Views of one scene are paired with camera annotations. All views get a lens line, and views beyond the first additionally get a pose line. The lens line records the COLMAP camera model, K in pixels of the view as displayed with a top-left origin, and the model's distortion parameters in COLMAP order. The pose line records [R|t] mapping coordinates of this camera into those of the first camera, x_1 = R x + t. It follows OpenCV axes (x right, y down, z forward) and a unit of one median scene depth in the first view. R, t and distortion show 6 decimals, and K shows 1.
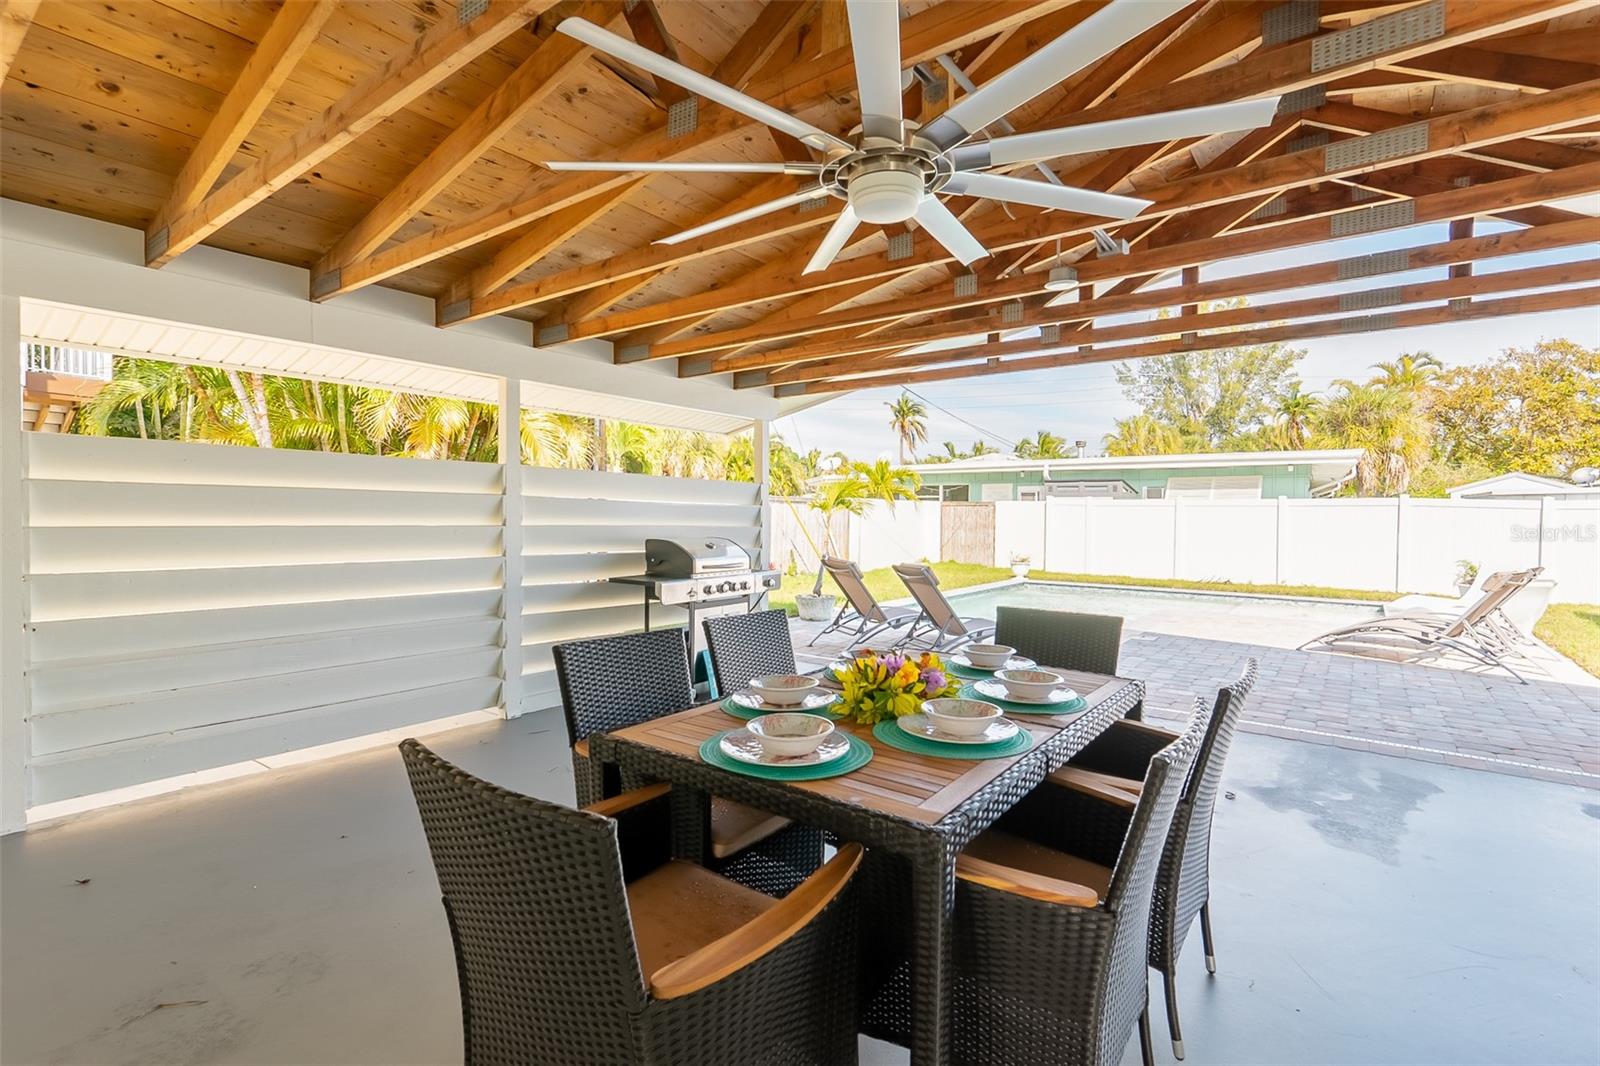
lens RADIAL K [[739.0, 0, 809.7], [0, 739.0, 535.1], [0, 0, 1]] dist [-0.011341, 0.001626]
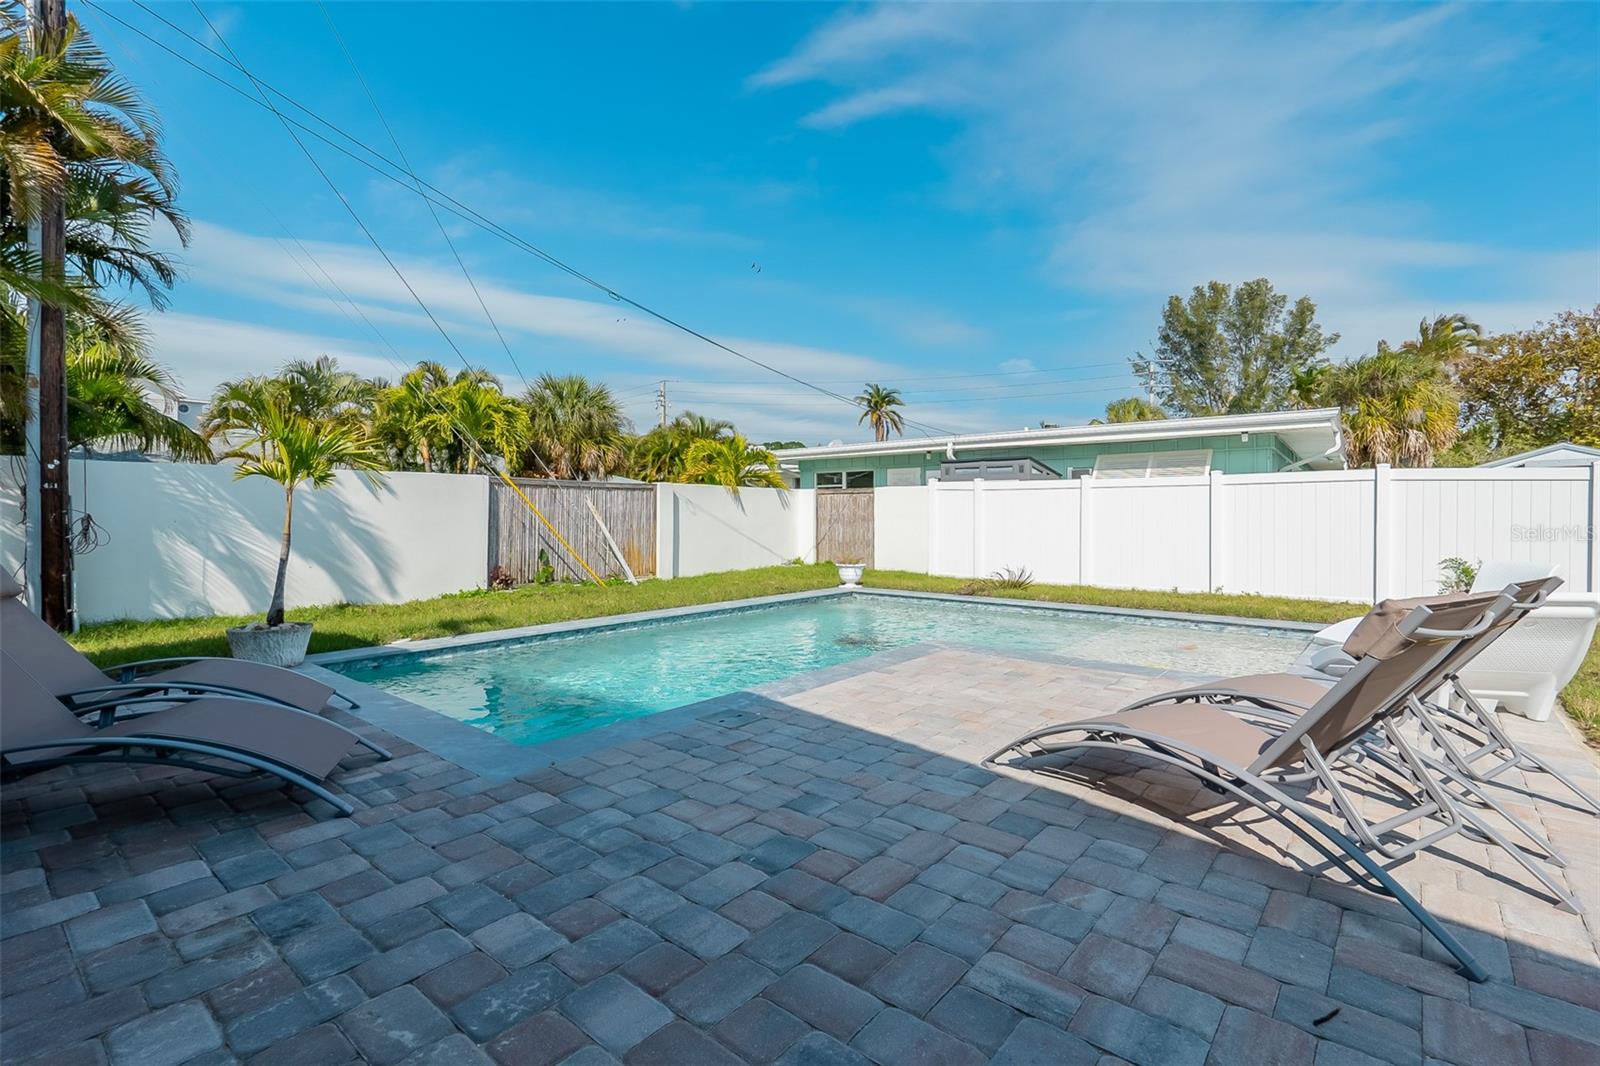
lens RADIAL K [[739.0, 0, 790.3], [0, 739.0, 525.2], [0, 0, 1]] dist [-0.011341, 0.001626]
pose [[0.998237, -0.006433, -0.059000, 0.147630], [0.005528, 0.999865, -0.015483, 0.005058], [0.059092, 0.015130, 0.998138, 0.141263]]
